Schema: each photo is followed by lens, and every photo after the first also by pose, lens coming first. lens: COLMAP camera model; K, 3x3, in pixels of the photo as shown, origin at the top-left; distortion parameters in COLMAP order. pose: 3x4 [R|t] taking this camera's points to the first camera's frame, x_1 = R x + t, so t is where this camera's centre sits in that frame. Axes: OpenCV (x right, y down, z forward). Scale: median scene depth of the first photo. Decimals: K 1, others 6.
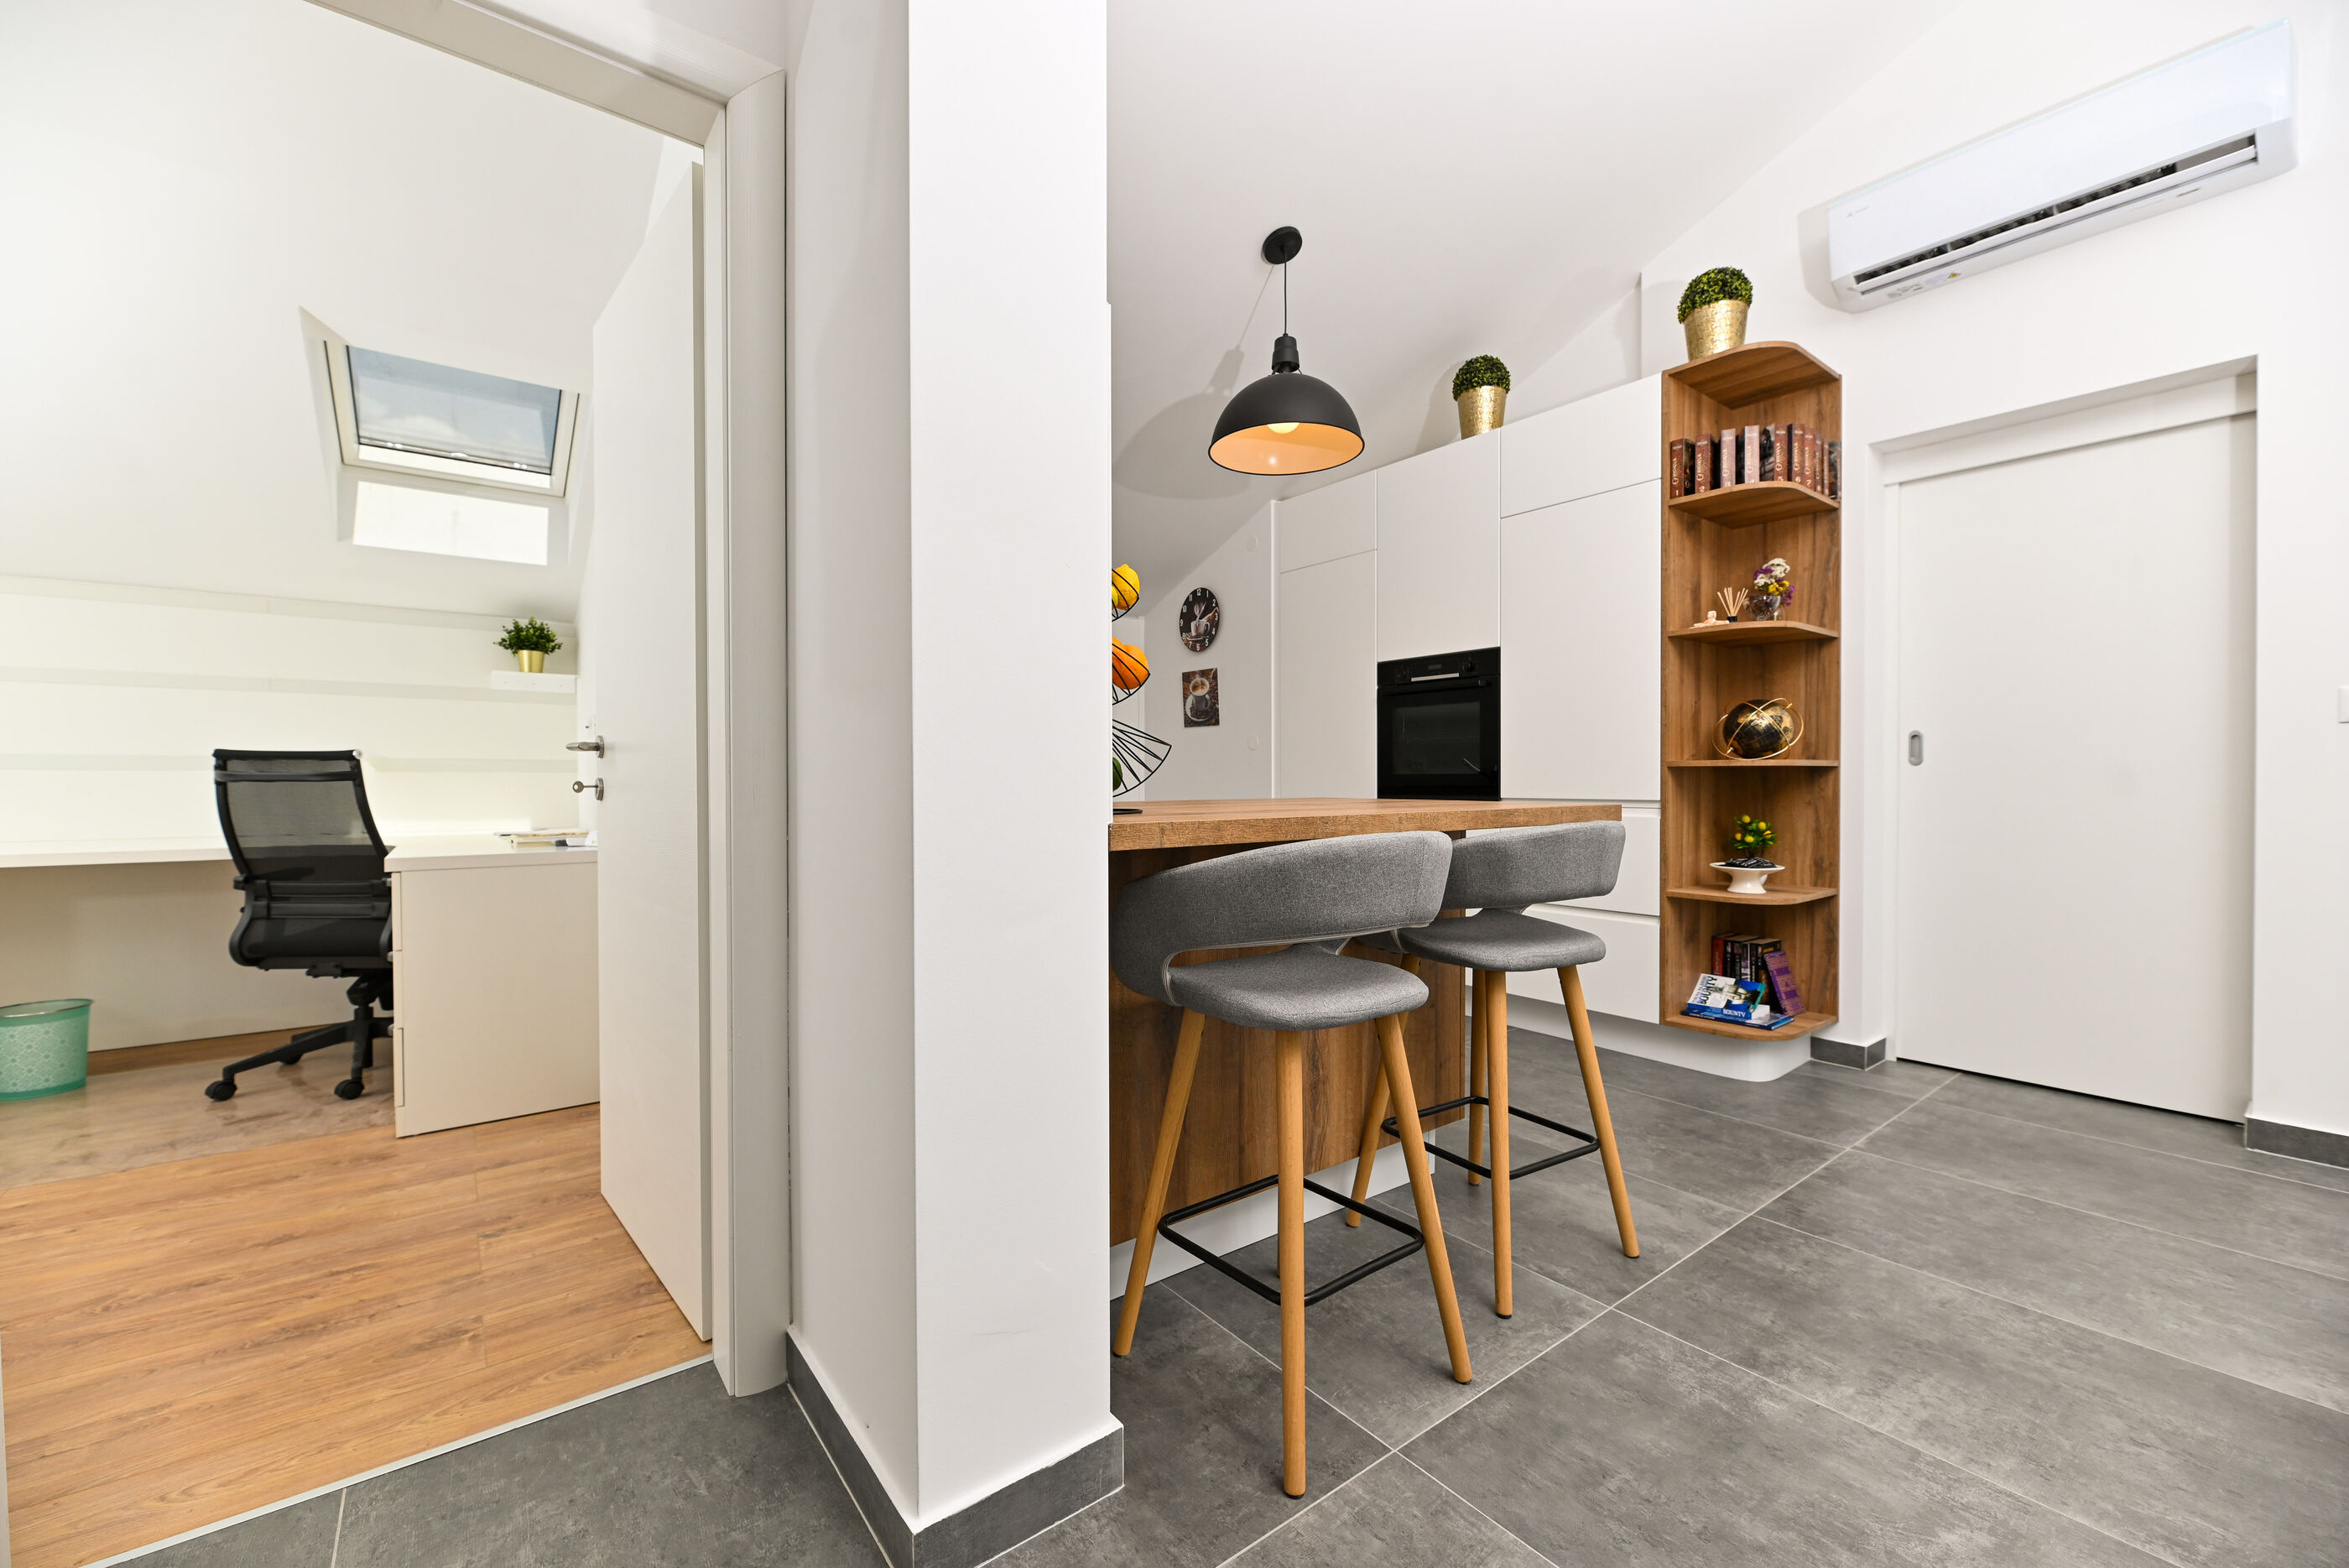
lens RADIAL K [[940.9, 0, 1167.3], [0, 940.9, 792.5], [0, 0, 1]] dist [0.001084, -0.003327]
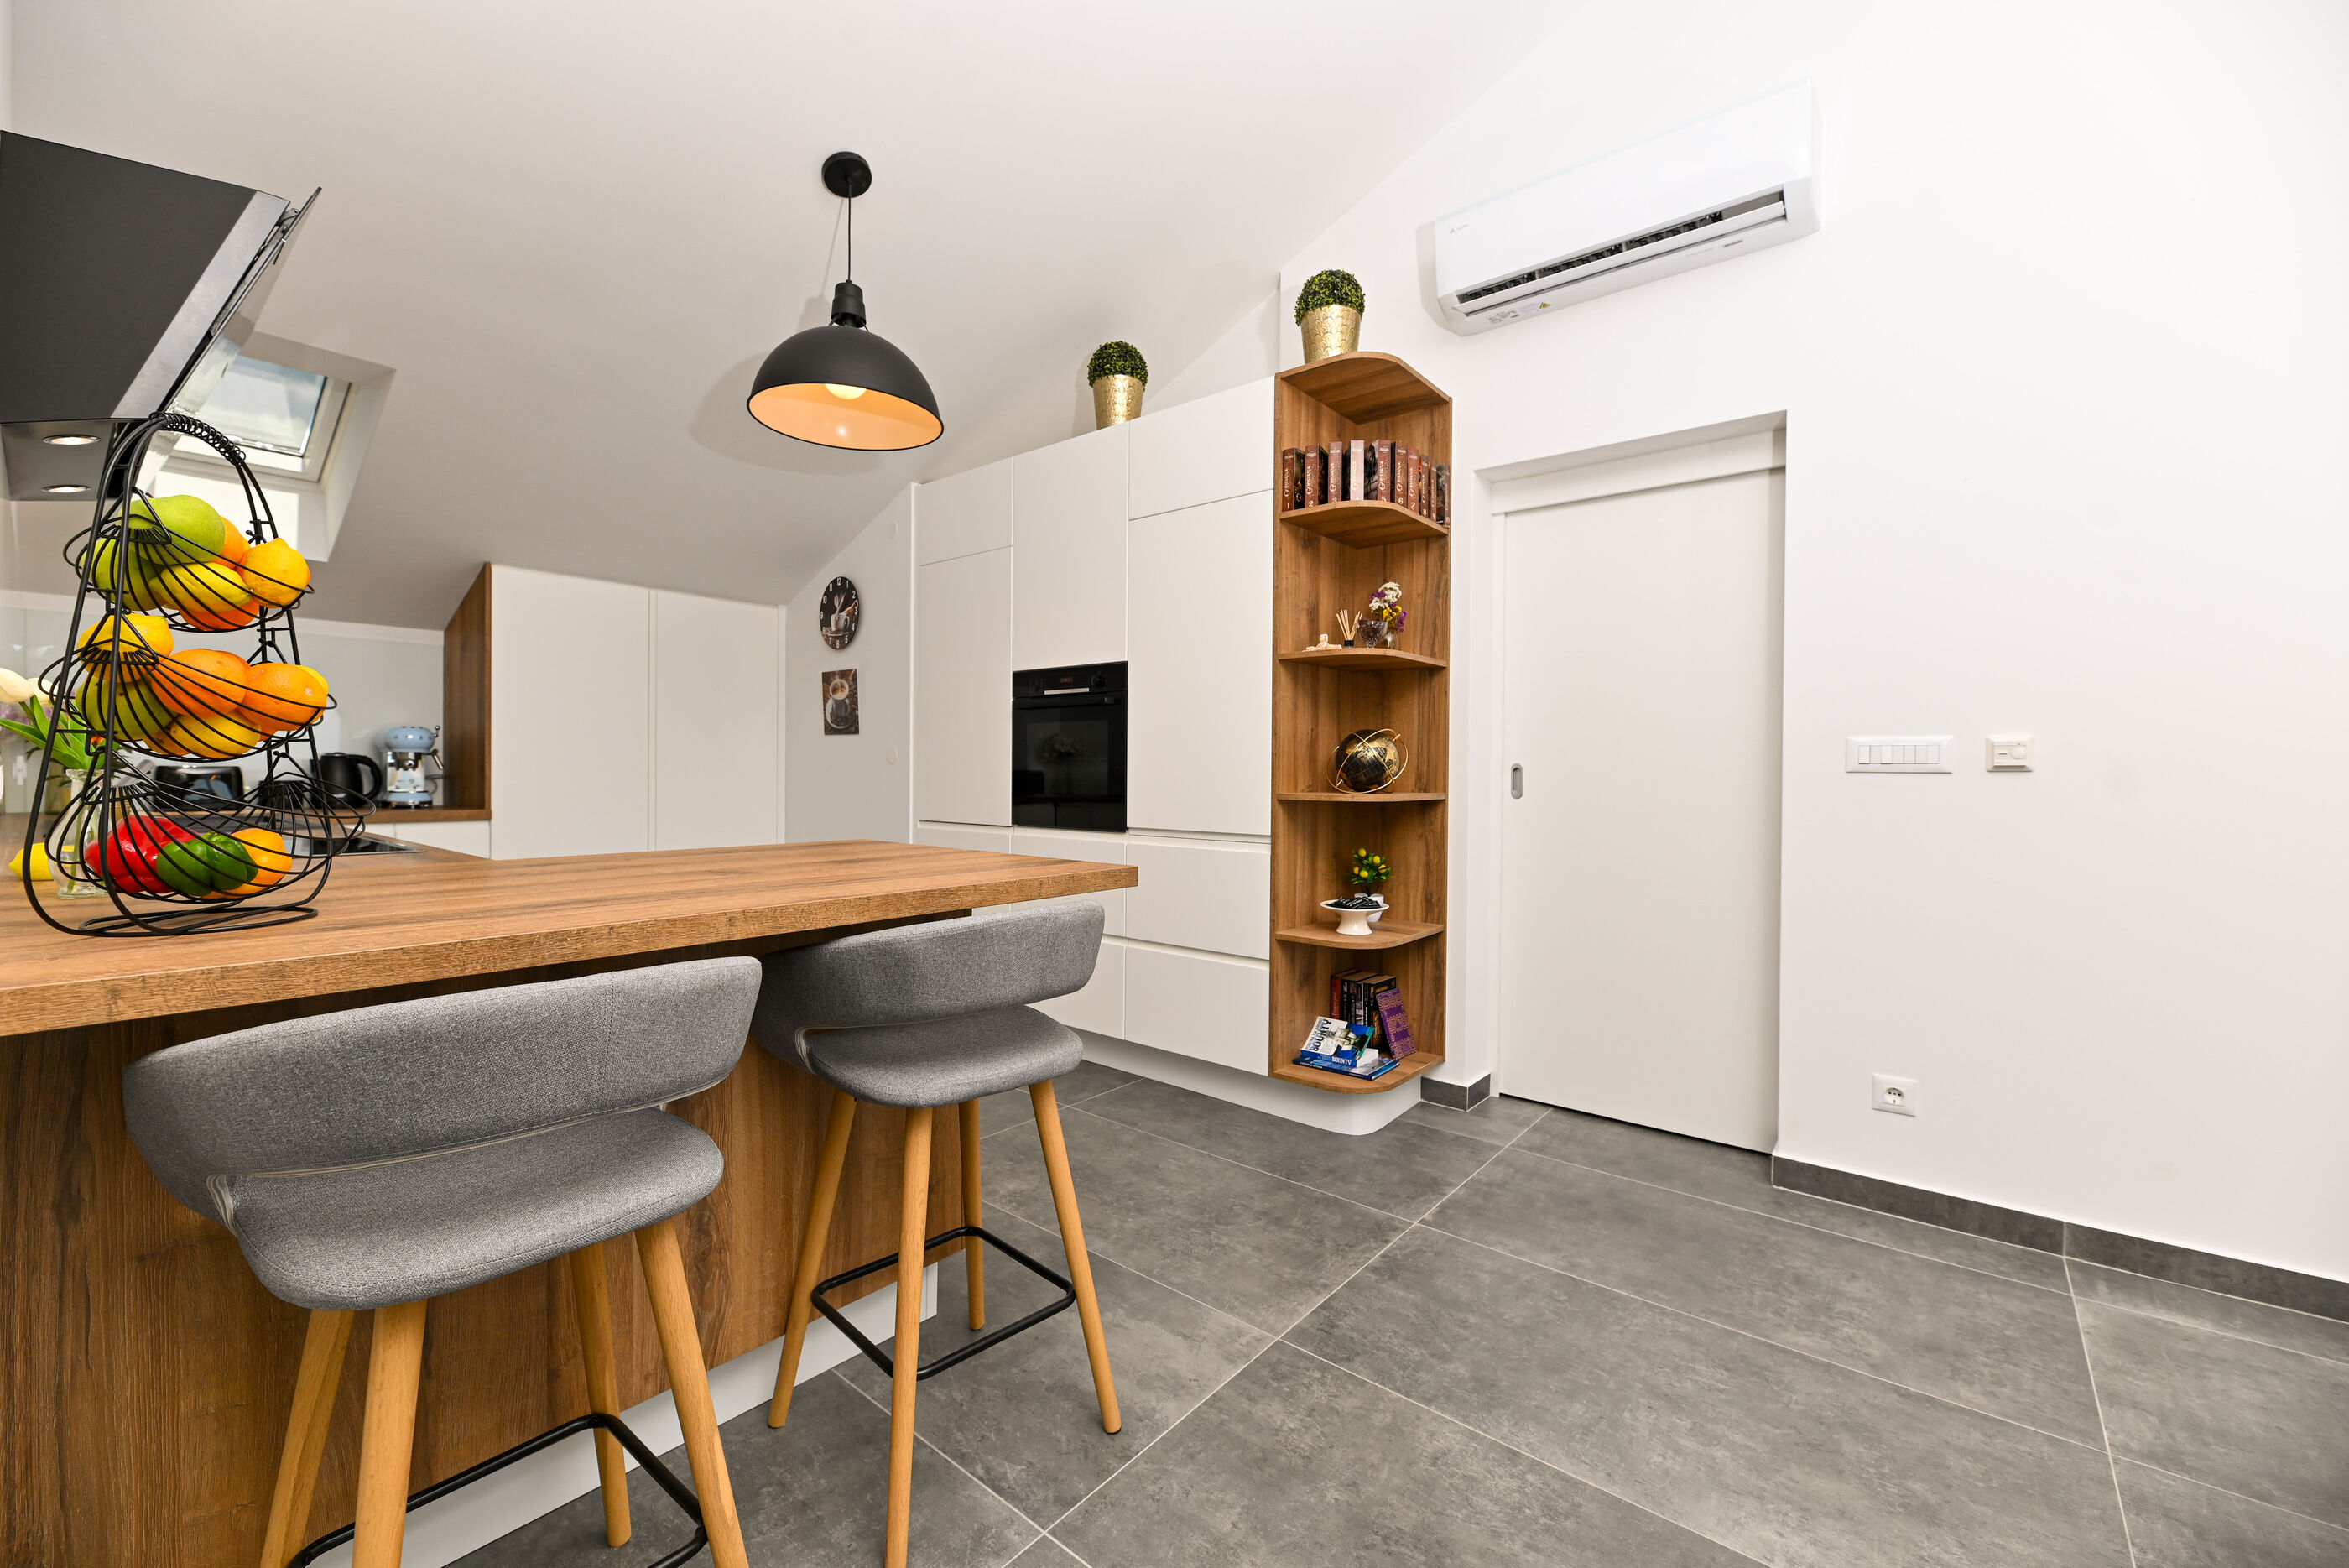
lens RADIAL K [[940.1, 0, 1169.9], [0, 940.1, 782.7], [0, 0, 1]] dist [0.000212, -0.004340]
pose [[0.973177, 0.008720, 0.229894, 0.215935], [-0.008194, 0.999961, -0.003241, -0.040323], [-0.229913, 0.001271, 0.973210, 0.121491]]
